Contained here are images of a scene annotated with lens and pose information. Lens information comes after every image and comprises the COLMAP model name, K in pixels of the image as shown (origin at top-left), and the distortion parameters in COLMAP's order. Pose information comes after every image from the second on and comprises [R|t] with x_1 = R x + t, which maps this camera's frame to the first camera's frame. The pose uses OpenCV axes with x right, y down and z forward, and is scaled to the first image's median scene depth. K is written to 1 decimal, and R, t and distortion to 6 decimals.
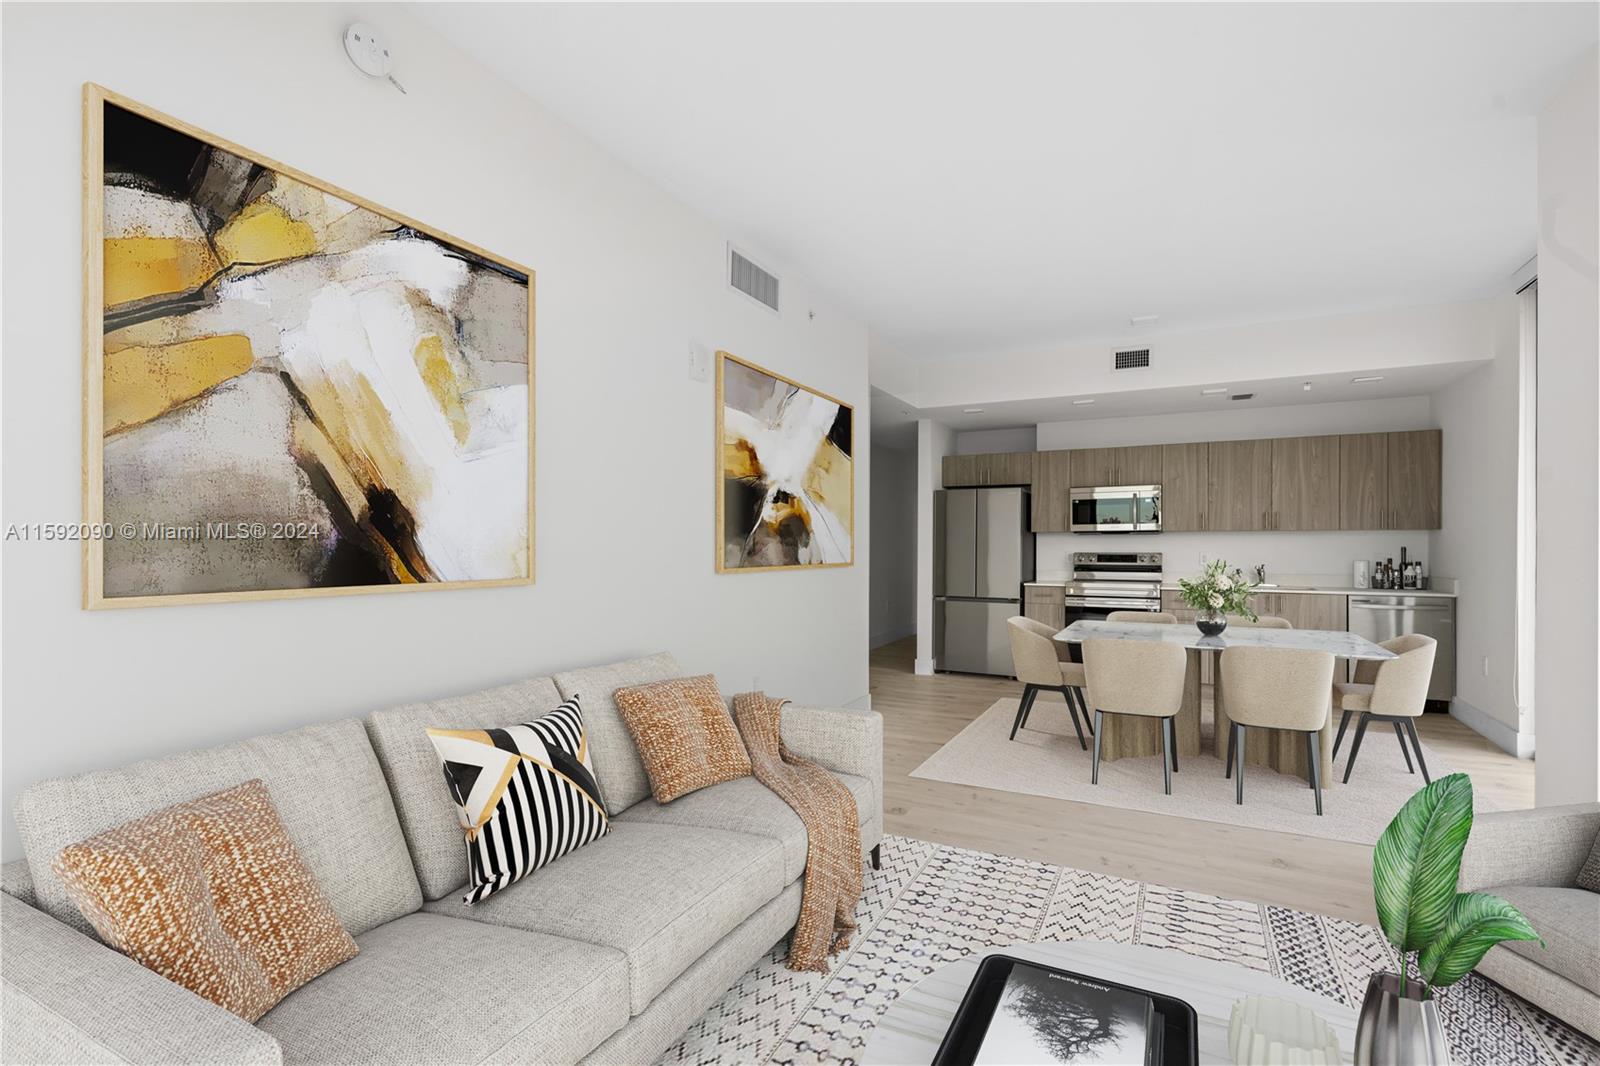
lens RADIAL K [[737.7, 0, 803.2], [0, 737.7, 532.4], [0, 0, 1]] dist [0.021377, 0.000654]
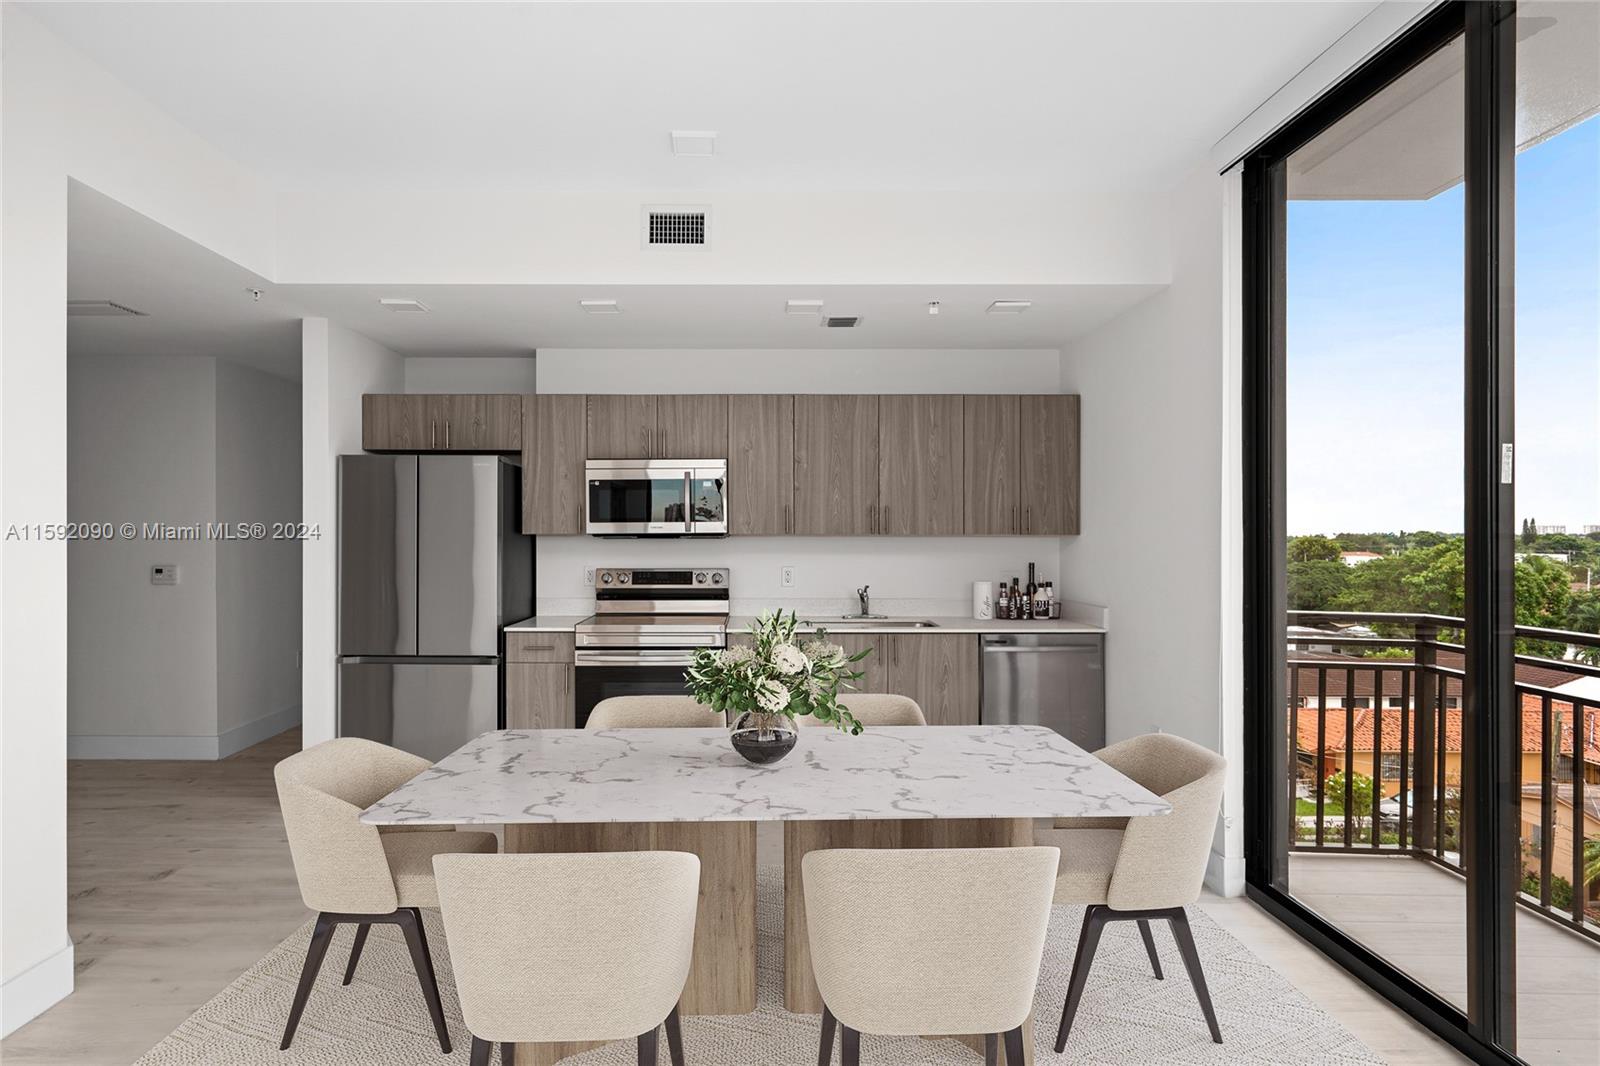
lens RADIAL K [[837.5, 0, 796.7], [0, 837.5, 527.2], [0, 0, 1]] dist [-0.002920, -0.000056]
pose [[0.872759, -0.001086, 0.488150, 0.196187], [-0.006163, 0.999893, 0.013243, -0.017727], [-0.488112, -0.014566, 0.872659, 0.369326]]
